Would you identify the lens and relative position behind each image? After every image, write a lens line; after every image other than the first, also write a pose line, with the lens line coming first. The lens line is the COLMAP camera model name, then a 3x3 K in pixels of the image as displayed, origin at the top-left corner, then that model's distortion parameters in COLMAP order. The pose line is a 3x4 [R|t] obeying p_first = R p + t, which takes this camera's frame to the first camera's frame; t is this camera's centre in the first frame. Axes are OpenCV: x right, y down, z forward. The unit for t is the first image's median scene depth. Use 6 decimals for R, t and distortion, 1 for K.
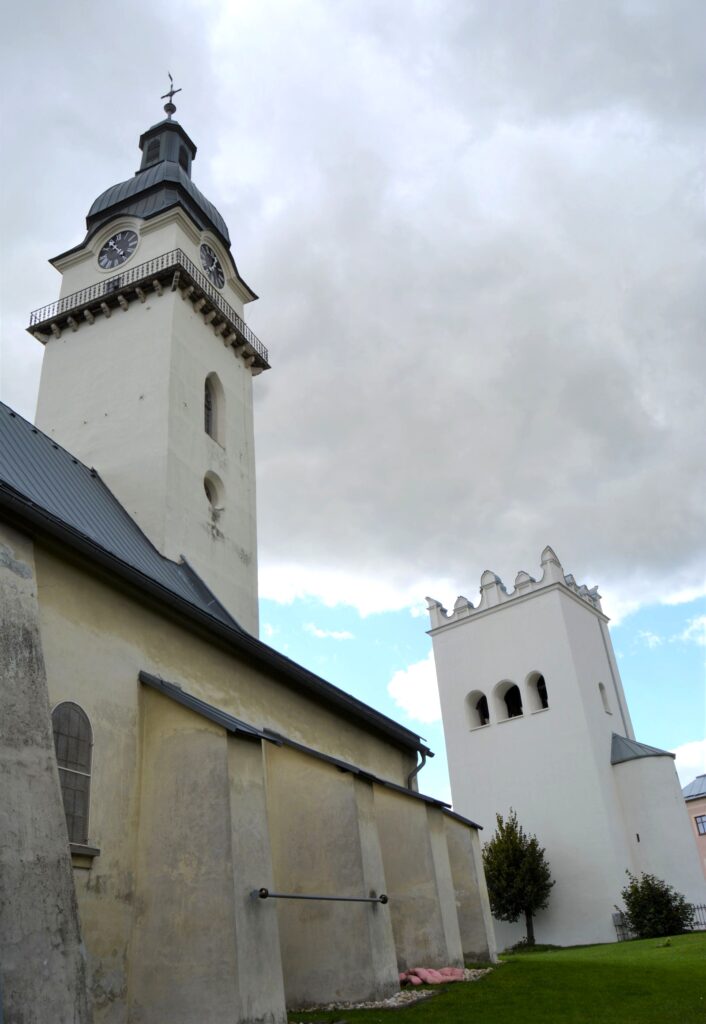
lens RADIAL K [[911.1, 0, 353.0], [0, 911.1, 512.0], [0, 0, 1]] dist [-0.002221, -0.006454]
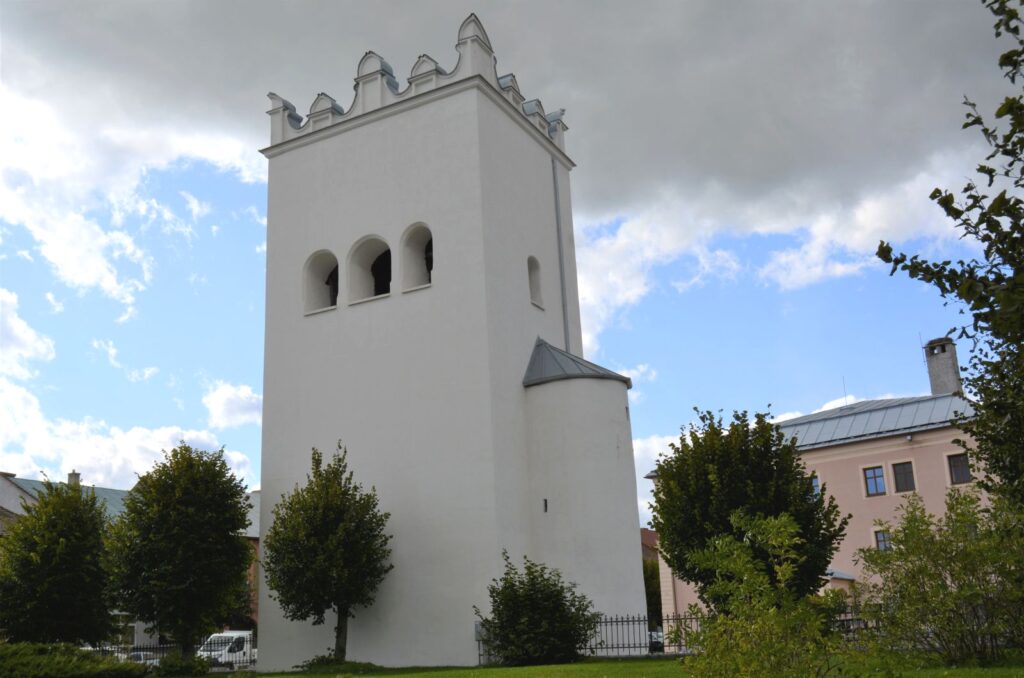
lens RADIAL K [[1137.5, 0, 512.0], [0, 1137.5, 339.0], [0, 0, 1]] dist [-0.018805, -0.014947]
pose [[0.989224, 0.090280, 0.115258, 0.178949], [-0.109988, 0.977854, 0.178057, 0.110264], [-0.096631, -0.188815, 0.977247, 0.267641]]
